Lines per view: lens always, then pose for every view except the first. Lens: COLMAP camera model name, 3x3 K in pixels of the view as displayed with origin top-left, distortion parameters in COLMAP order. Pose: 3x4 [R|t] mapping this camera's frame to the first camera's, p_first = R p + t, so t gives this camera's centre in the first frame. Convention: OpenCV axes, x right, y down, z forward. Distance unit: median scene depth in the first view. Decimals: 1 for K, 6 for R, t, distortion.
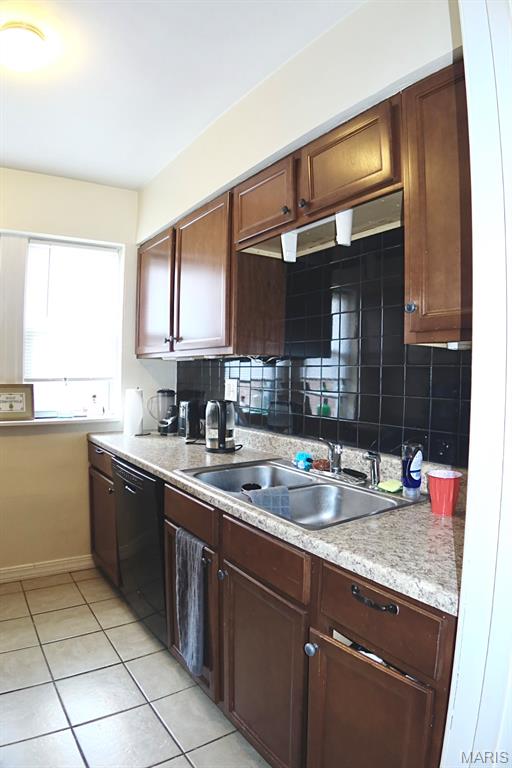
lens RADIAL K [[461.0, 0, 256.0], [0, 461.0, 384.0], [0, 0, 1]] dist [-0.130161, 0.003055]
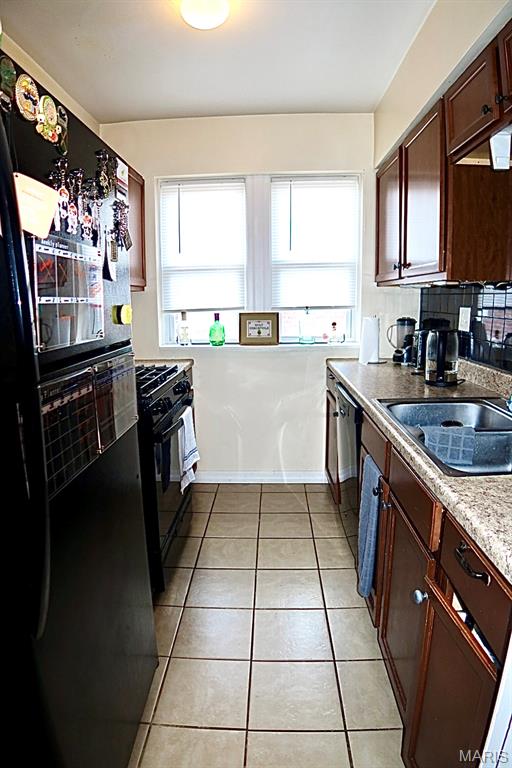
lens RADIAL K [[461.0, 0, 256.0], [0, 461.0, 384.0], [0, 0, 1]] dist [-0.130161, 0.003055]
pose [[0.806054, 0.082875, -0.586011, 0.156541], [0.010367, 0.988018, 0.153987, -0.000811], [0.591751, -0.130197, 0.795537, 0.039761]]
